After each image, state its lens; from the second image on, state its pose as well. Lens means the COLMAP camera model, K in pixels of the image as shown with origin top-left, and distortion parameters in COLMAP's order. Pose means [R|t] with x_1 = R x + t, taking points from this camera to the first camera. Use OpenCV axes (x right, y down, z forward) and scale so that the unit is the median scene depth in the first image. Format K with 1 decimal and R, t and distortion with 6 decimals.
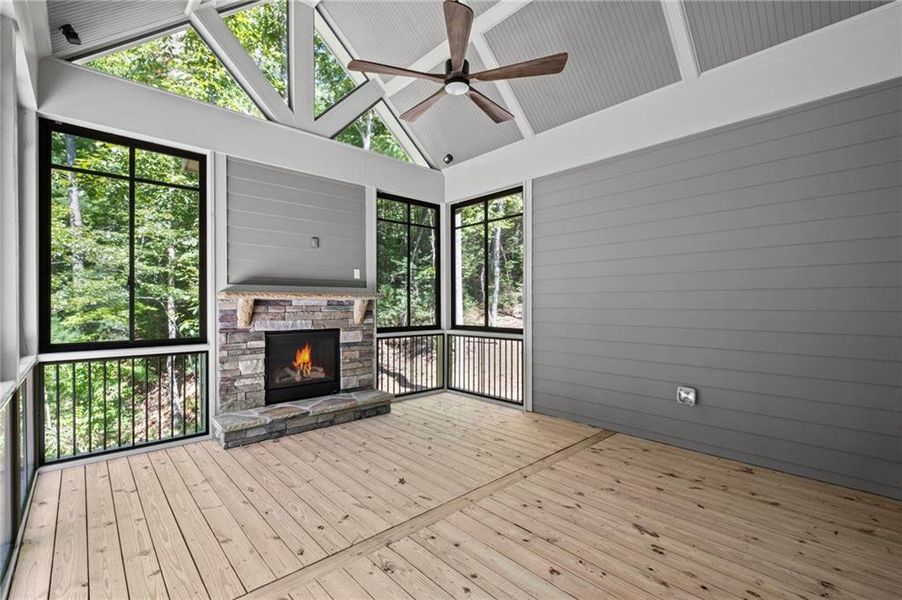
lens RADIAL K [[397.1, 0, 453.9], [0, 397.1, 303.2], [0, 0, 1]] dist [-0.001473, -0.001638]
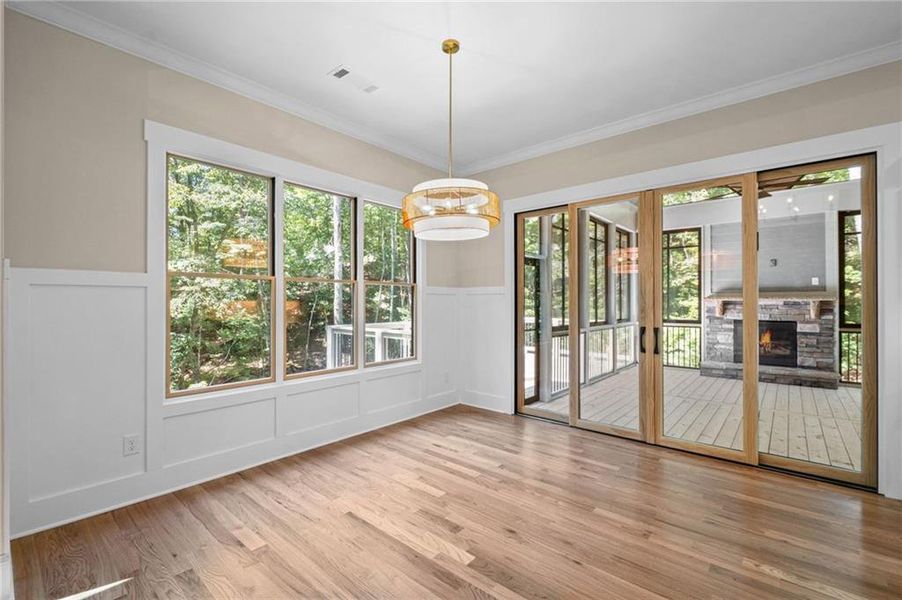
lens RADIAL K [[397.1, 0, 450.7], [0, 397.1, 303.3], [0, 0, 1]] dist [-0.001473, -0.001638]
pose [[0.114010, 0.004333, -0.993470, 0.955773], [0.005412, 0.999973, 0.004982, -0.013585], [0.993465, -0.005944, 0.113983, -0.369893]]
